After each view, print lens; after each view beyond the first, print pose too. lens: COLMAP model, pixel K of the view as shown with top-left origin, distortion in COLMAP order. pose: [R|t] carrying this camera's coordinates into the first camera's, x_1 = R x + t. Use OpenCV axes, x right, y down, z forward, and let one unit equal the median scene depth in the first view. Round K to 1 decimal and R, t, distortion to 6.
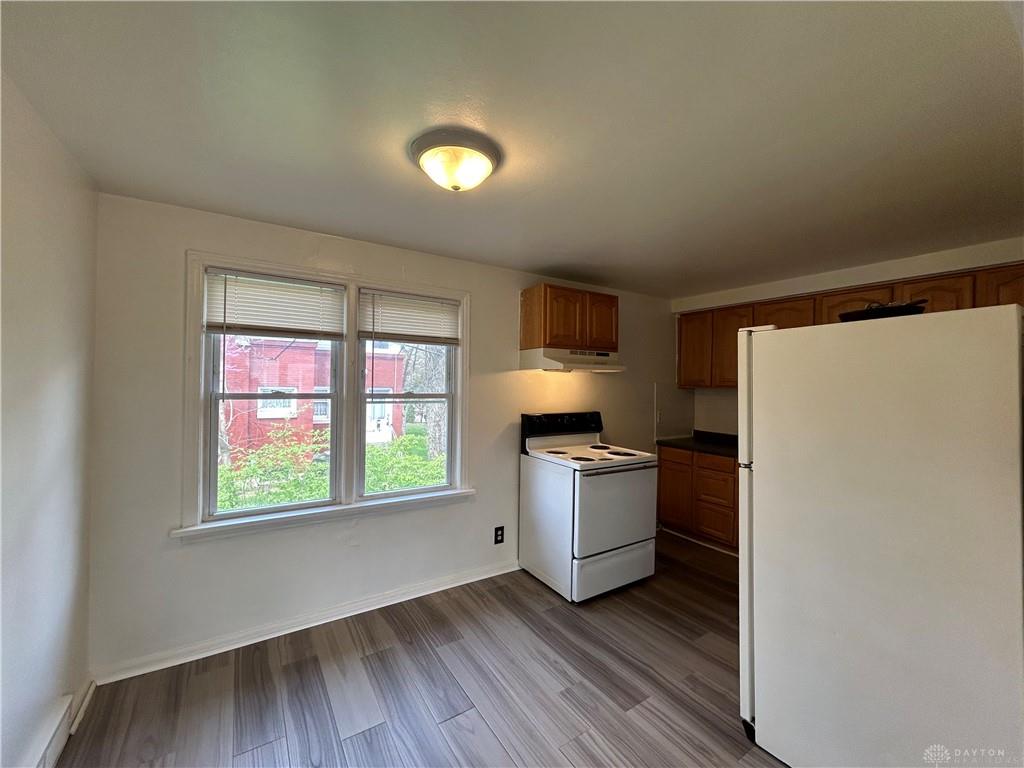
lens RADIAL K [[412.0, 0, 510.5], [0, 412.0, 383.0], [0, 0, 1]] dist [-0.000651, -0.000041]
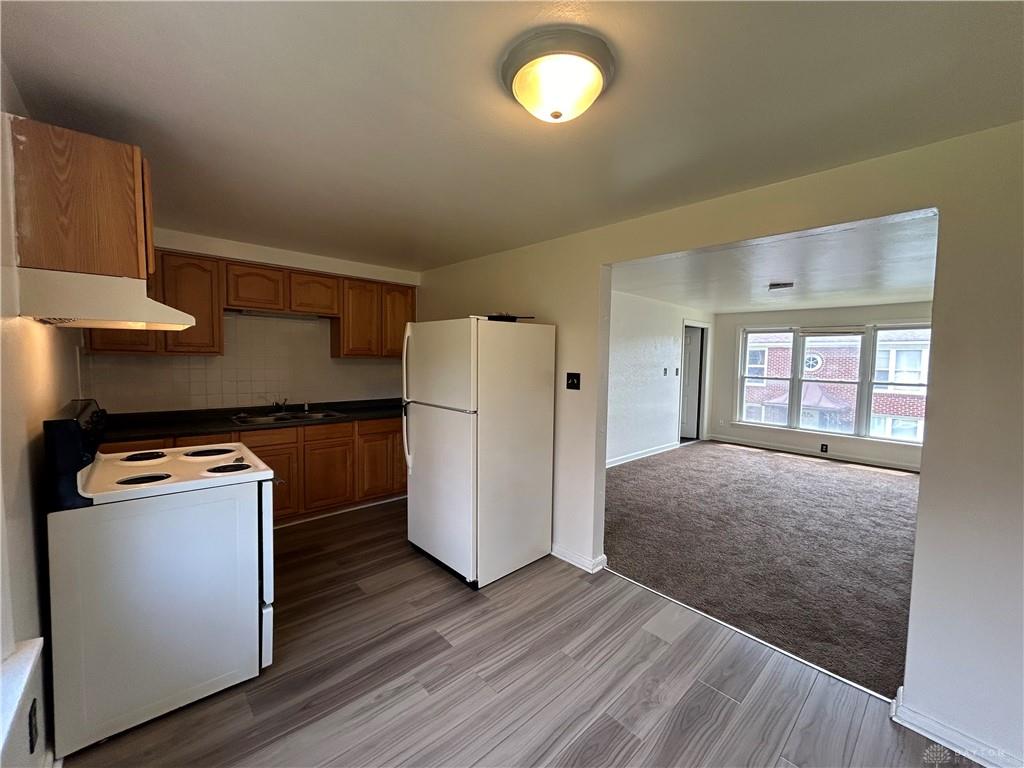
lens RADIAL K [[412.0, 0, 510.5], [0, 412.0, 383.0], [0, 0, 1]] dist [-0.000651, -0.000041]
pose [[-0.155677, -0.075980, 0.984882, -0.679205], [-0.019217, 0.997082, 0.073883, -0.007384], [-0.987621, -0.007424, -0.156683, 0.865952]]
